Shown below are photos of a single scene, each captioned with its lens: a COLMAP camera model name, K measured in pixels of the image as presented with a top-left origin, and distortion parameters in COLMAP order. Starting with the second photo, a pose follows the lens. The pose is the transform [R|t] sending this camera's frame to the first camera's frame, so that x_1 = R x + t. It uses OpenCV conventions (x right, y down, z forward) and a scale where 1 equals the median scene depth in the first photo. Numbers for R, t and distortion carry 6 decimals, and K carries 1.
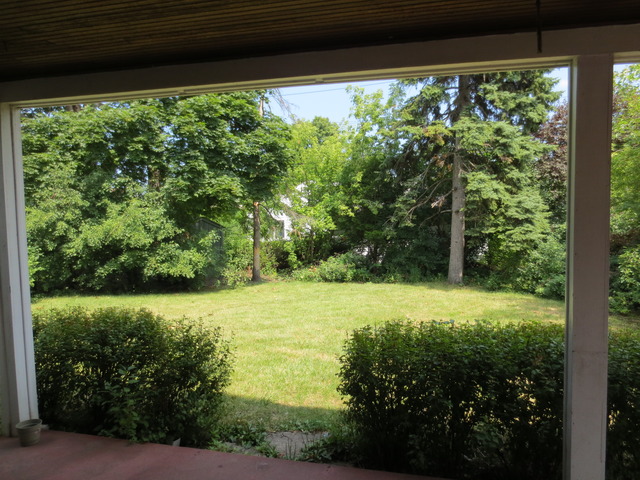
lens RADIAL K [[457.4, 0, 319.8], [0, 457.4, 241.9], [0, 0, 1]] dist [-0.015212, 0.006198]
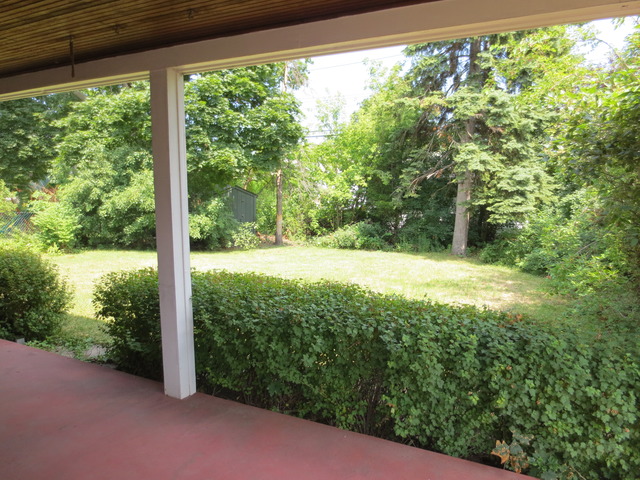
lens RADIAL K [[457.4, 0, 319.1], [0, 457.4, 240.9], [0, 0, 1]] dist [-0.015212, 0.006198]
pose [[0.974872, 0.037920, -0.219513, 0.259053], [-0.023798, 0.997494, 0.066626, 0.000694], [0.221489, -0.059728, 0.973332, -0.050633]]
